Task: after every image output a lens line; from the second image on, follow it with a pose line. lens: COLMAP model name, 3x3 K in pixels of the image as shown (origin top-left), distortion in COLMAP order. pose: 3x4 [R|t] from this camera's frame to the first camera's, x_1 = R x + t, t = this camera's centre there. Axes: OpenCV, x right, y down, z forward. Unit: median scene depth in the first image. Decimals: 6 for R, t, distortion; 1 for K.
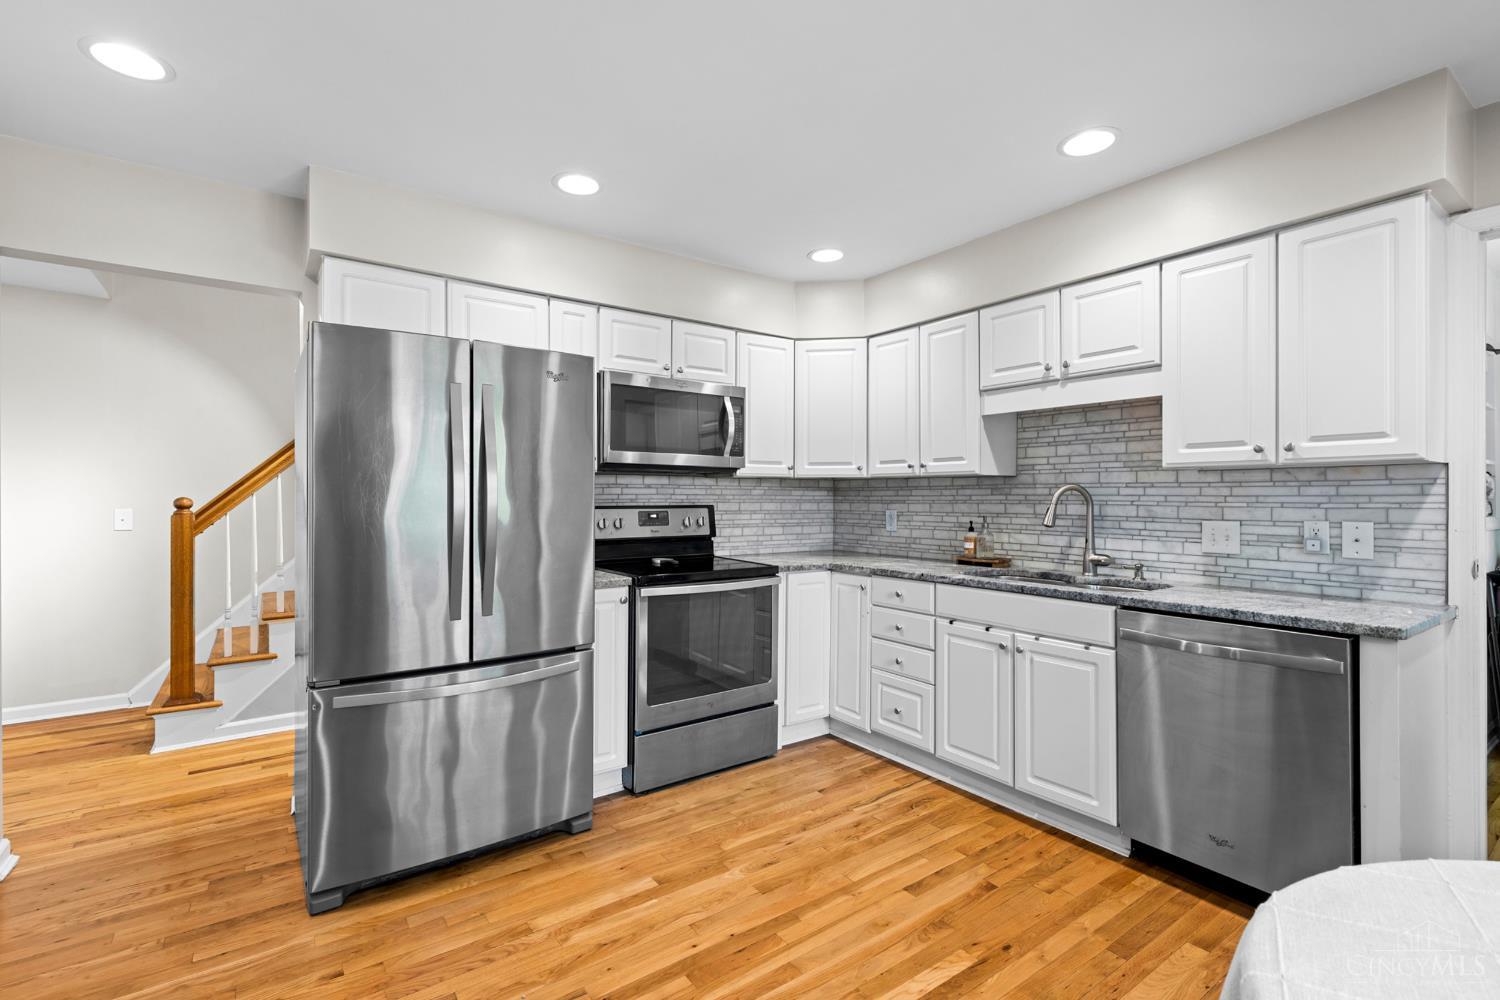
lens RADIAL K [[668.8, 0, 737.2], [0, 668.8, 492.8], [0, 0, 1]] dist [0.010072, -0.000418]
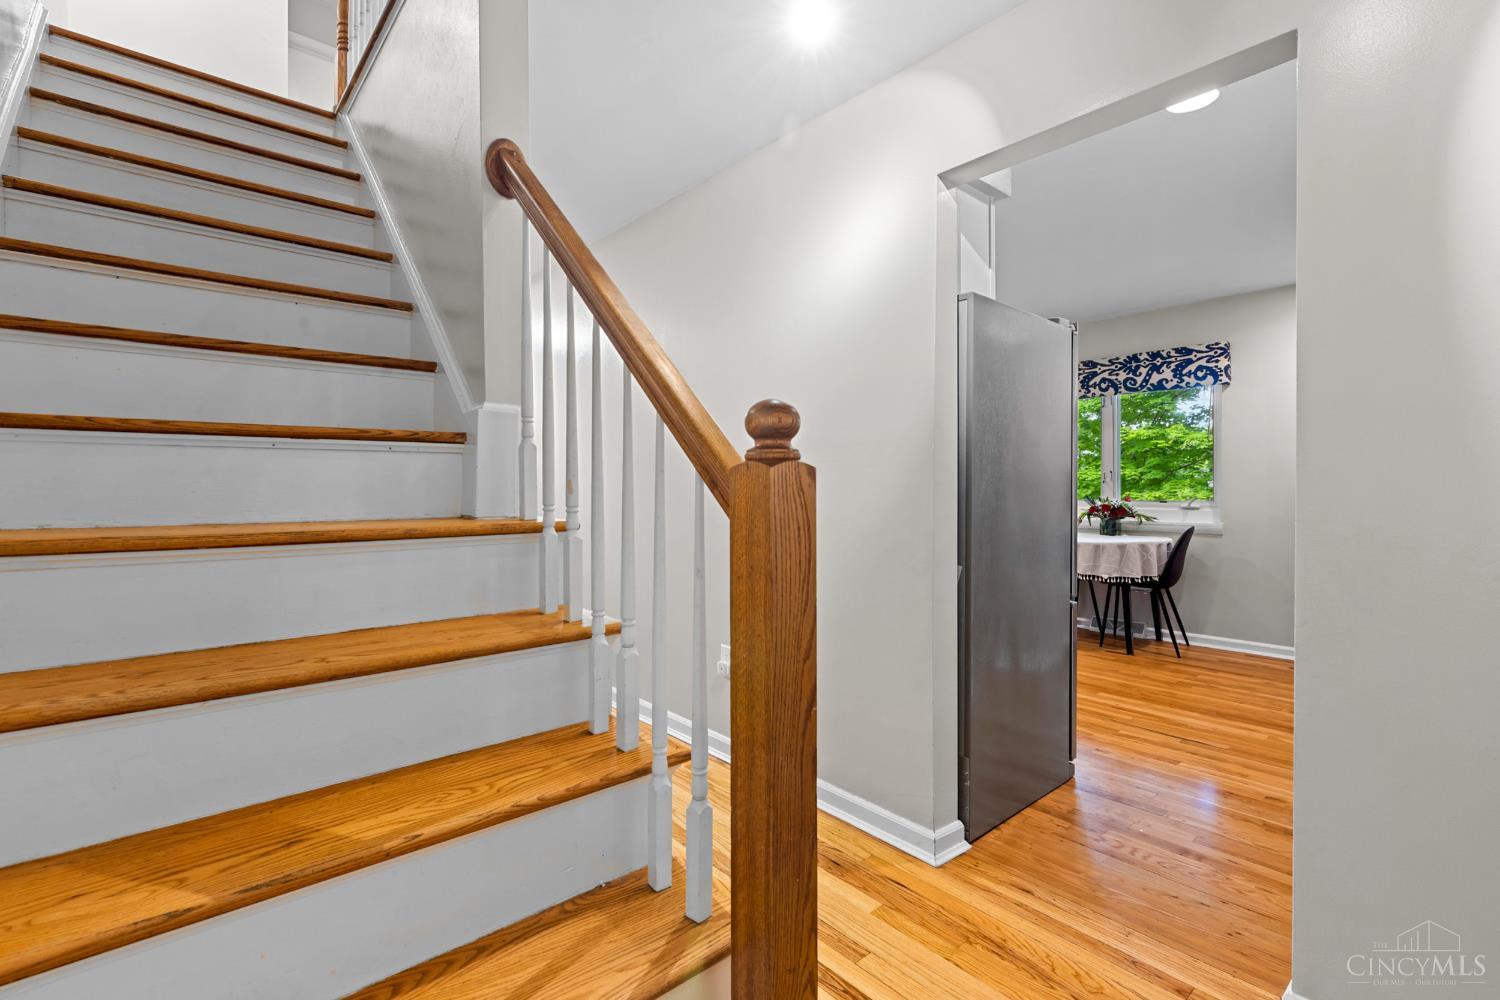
lens RADIAL K [[672.3, 0, 742.3], [0, 672.3, 486.3], [0, 0, 1]] dist [0.005800, -0.000064]
pose [[-0.092670, 0.002682, 0.995693, -1.294389], [-0.004878, 0.999983, -0.003148, 0.051005], [-0.995685, -0.005149, -0.092655, 1.217835]]
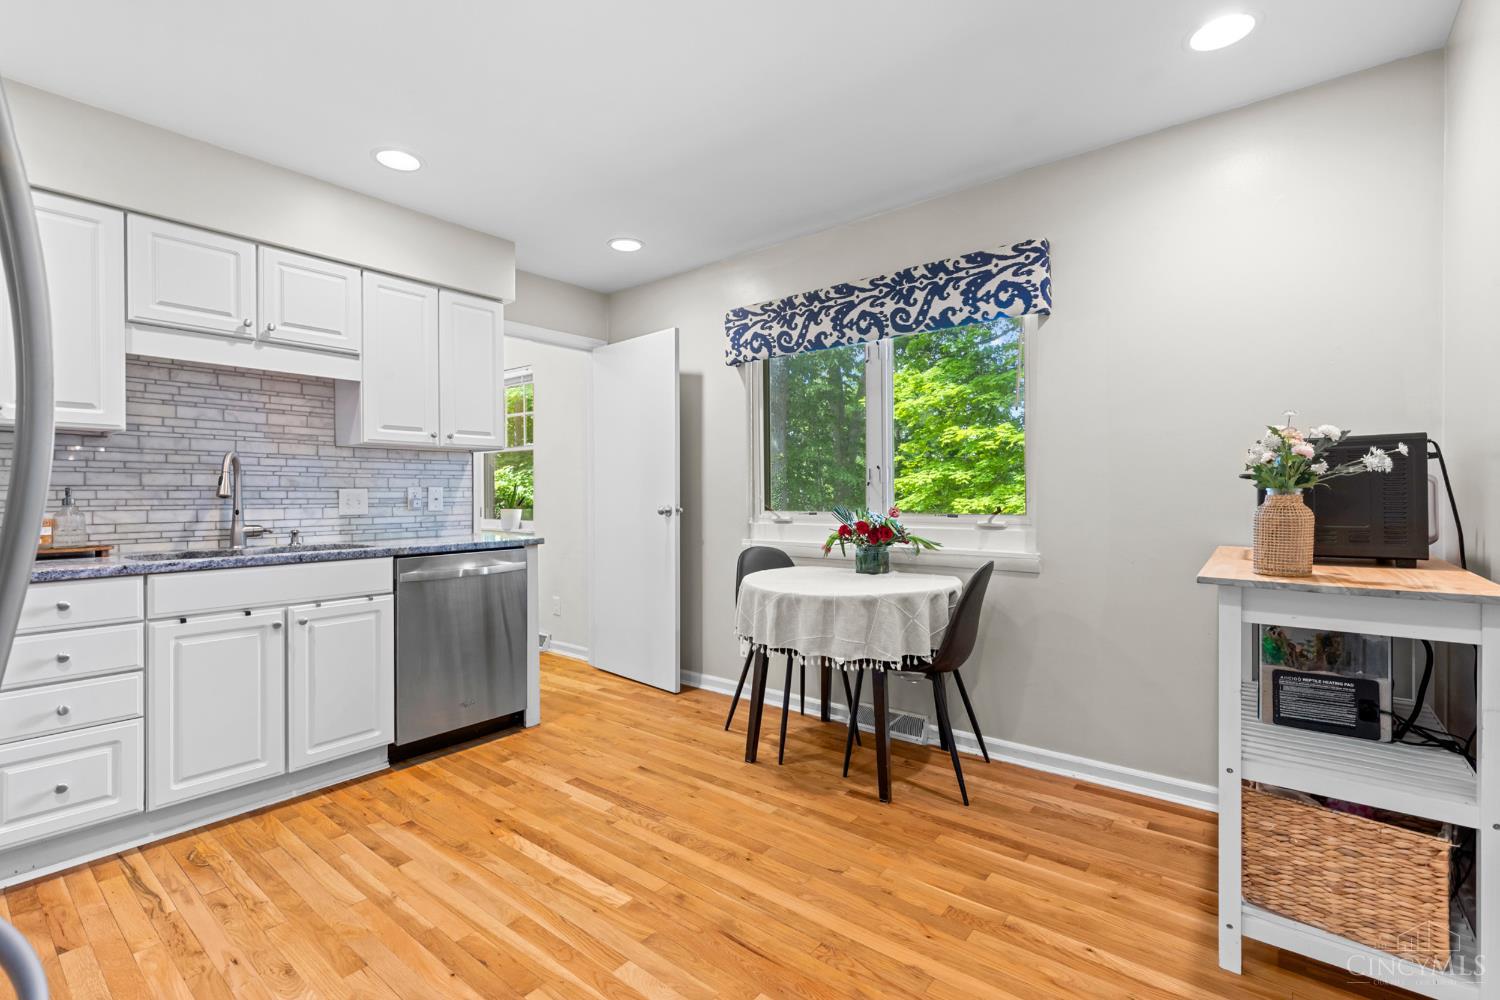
lens RADIAL K [[677.1, 0, 731.5], [0, 677.1, 497.1], [0, 0, 1]] dist [0.001627, 0.000066]
pose [[-0.266706, -0.002918, 0.963774, -0.590267], [-0.000725, 0.999996, 0.002827, 0.047342], [-0.963778, 0.000055, -0.266707, 0.588238]]
